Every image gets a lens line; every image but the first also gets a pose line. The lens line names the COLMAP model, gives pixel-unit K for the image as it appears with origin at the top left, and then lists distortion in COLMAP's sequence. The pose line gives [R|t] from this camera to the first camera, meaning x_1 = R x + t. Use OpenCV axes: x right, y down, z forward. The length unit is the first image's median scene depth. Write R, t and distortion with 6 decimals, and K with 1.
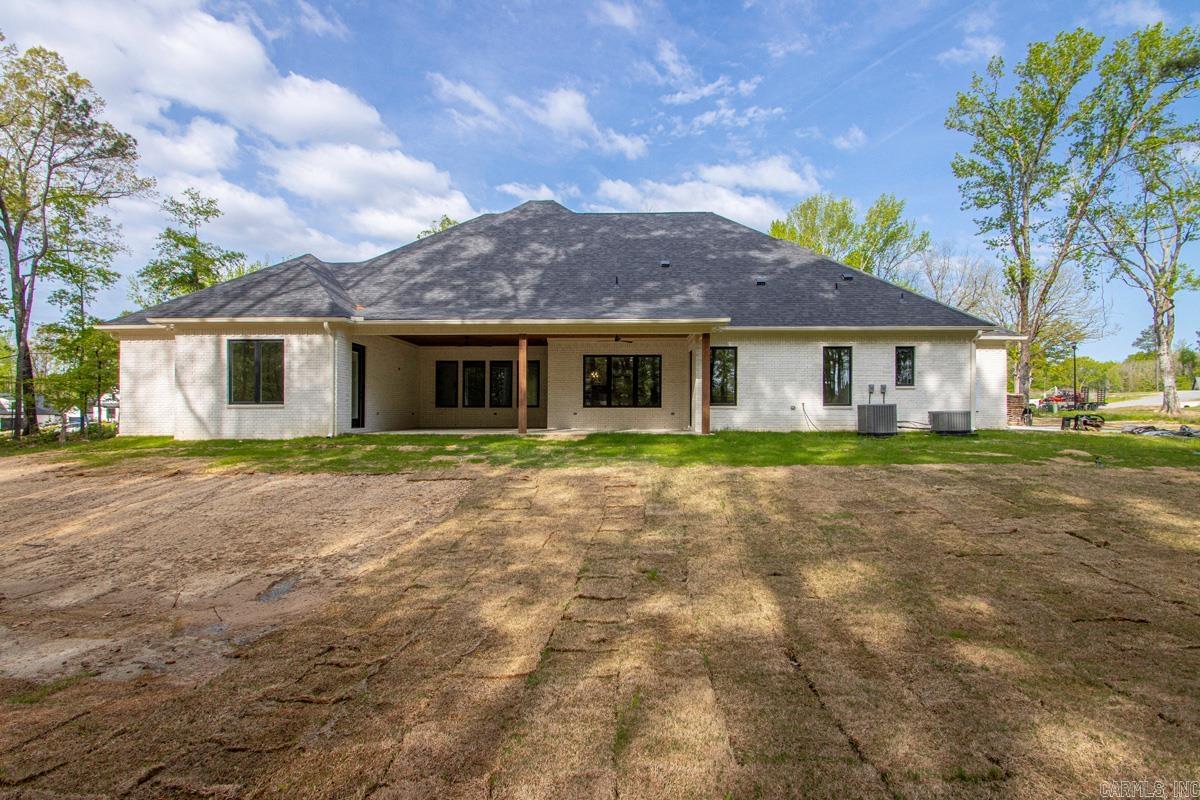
lens RADIAL K [[557.1, 0, 601.4], [0, 557.1, 399.6], [0, 0, 1]] dist [0.006373, -0.000136]
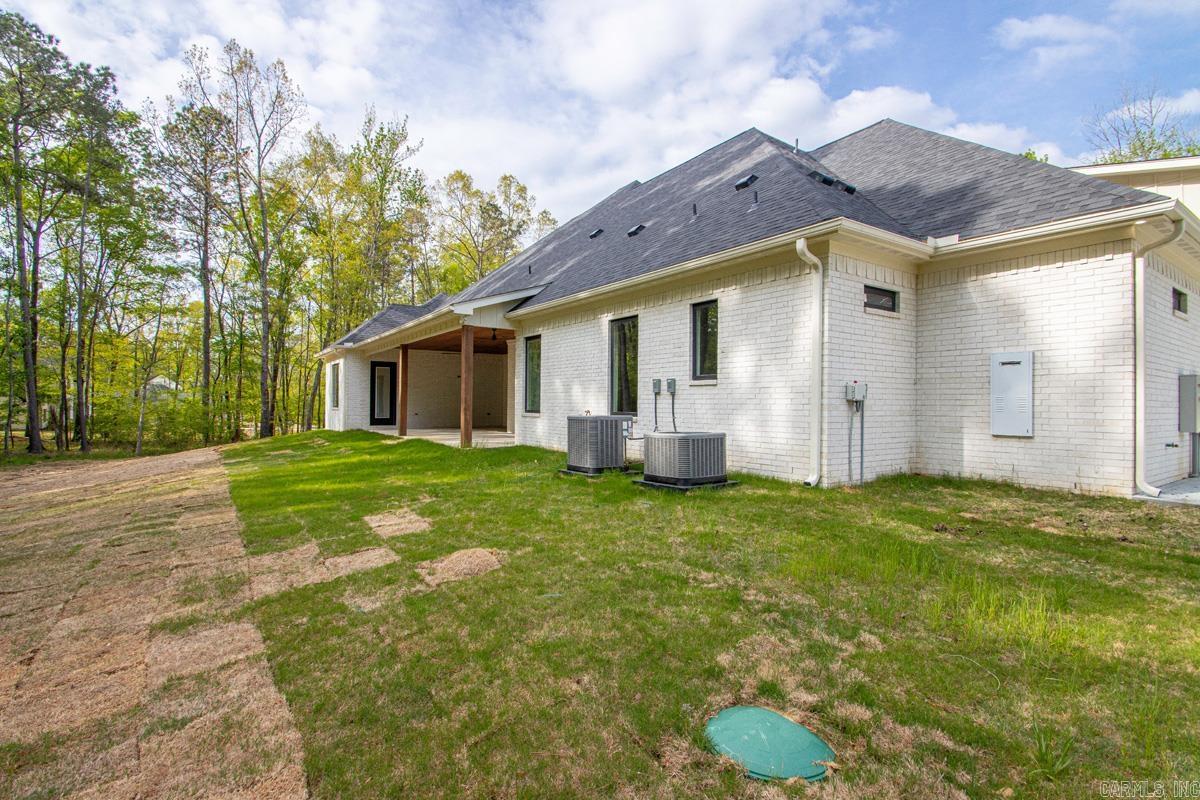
lens RADIAL K [[557.1, 0, 601.3], [0, 557.1, 397.5], [0, 0, 1]] dist [0.006373, -0.000136]
pose [[0.591034, -0.006570, -0.806620, 0.890054], [-0.005956, 0.999904, -0.012508, -0.001461], [0.806624, 0.012196, 0.590939, 0.627461]]
